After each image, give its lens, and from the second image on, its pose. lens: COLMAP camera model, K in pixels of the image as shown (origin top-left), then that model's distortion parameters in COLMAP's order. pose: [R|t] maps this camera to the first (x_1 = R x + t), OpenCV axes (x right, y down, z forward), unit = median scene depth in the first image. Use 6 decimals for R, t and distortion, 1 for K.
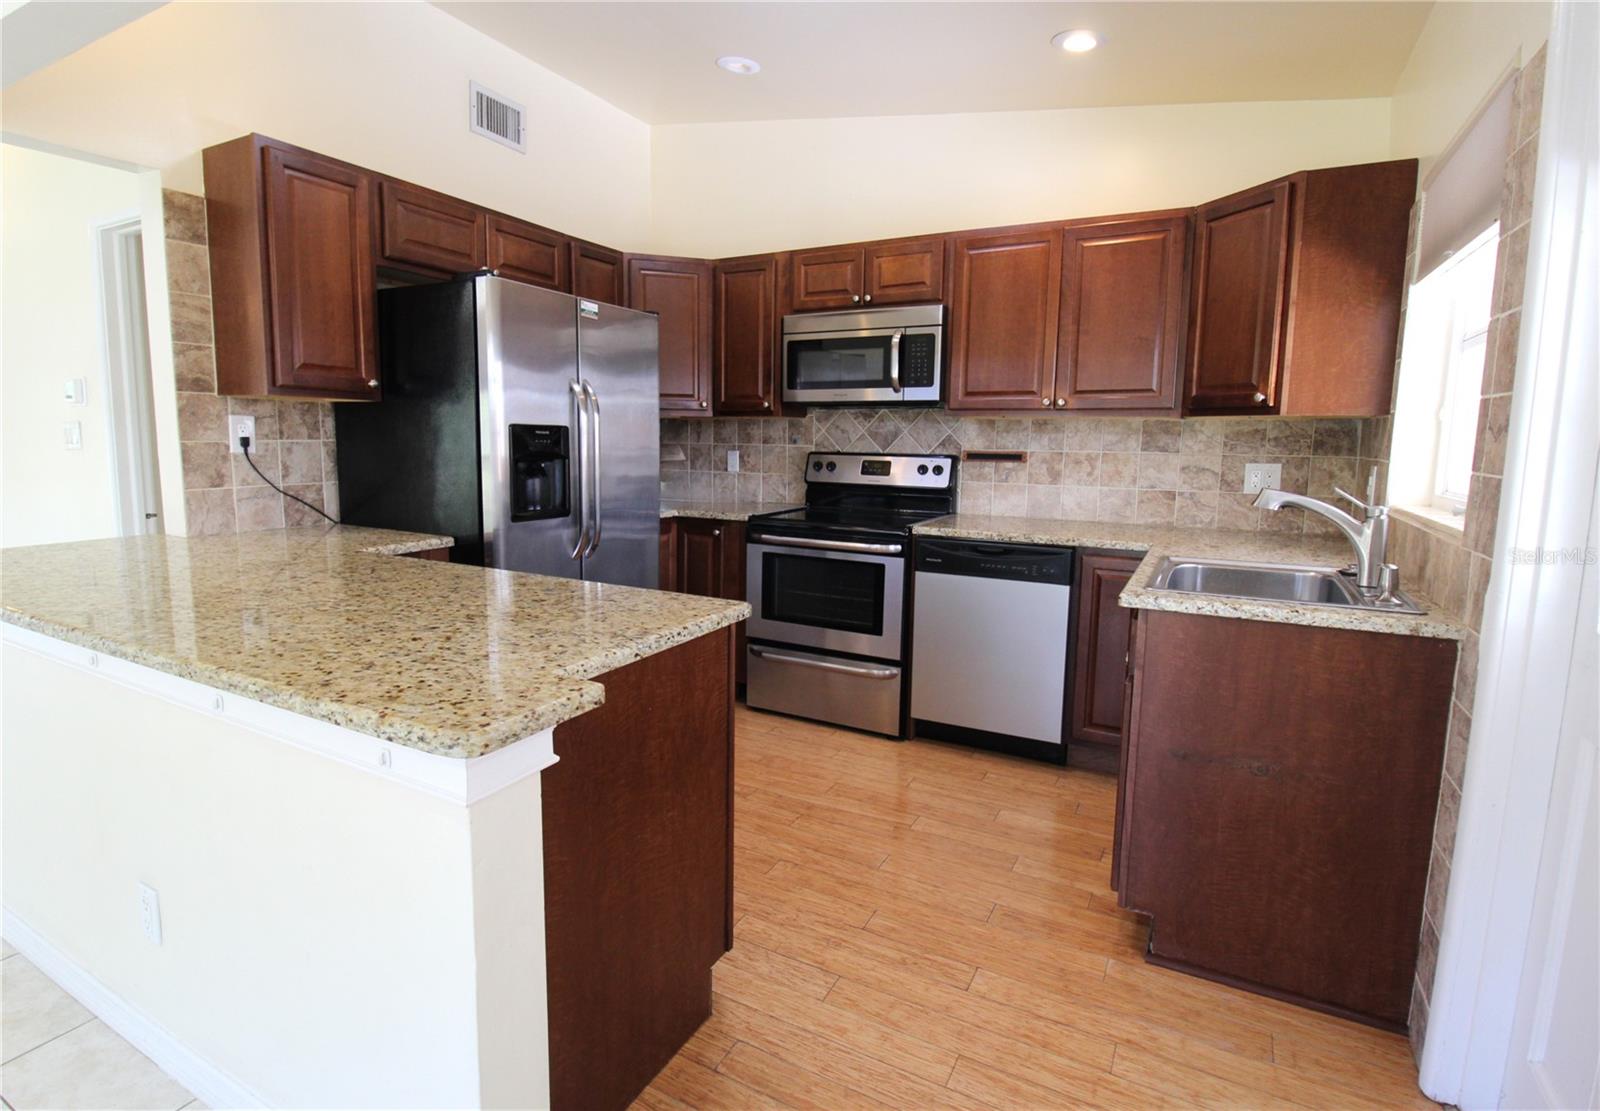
lens RADIAL K [[788.8, 0, 764.4], [0, 788.8, 535.4], [0, 0, 1]] dist [-0.003994, -0.004274]
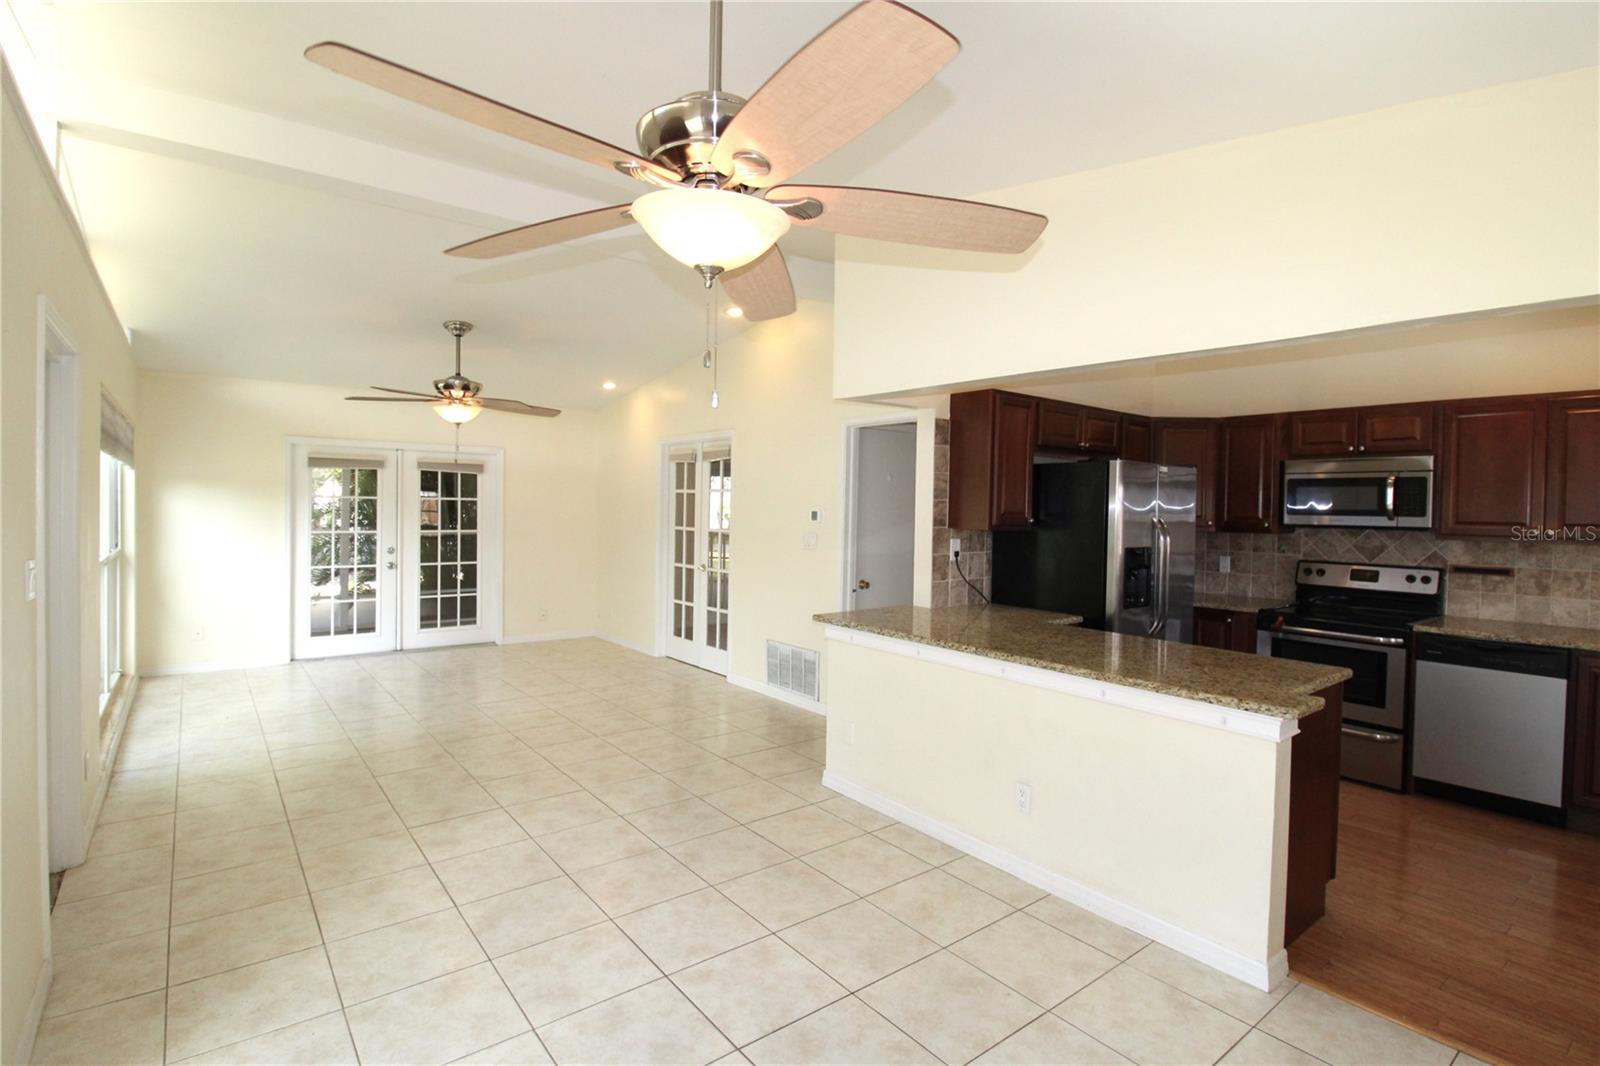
lens RADIAL K [[750.3, 0, 833.5], [0, 750.3, 524.6], [0, 0, 1]] dist [-0.001029, -0.011844]
pose [[0.929471, 0.010777, -0.368738, -0.250992], [-0.051162, 0.993679, -0.099920, -0.003897], [0.365330, 0.111738, 0.924147, -0.514557]]
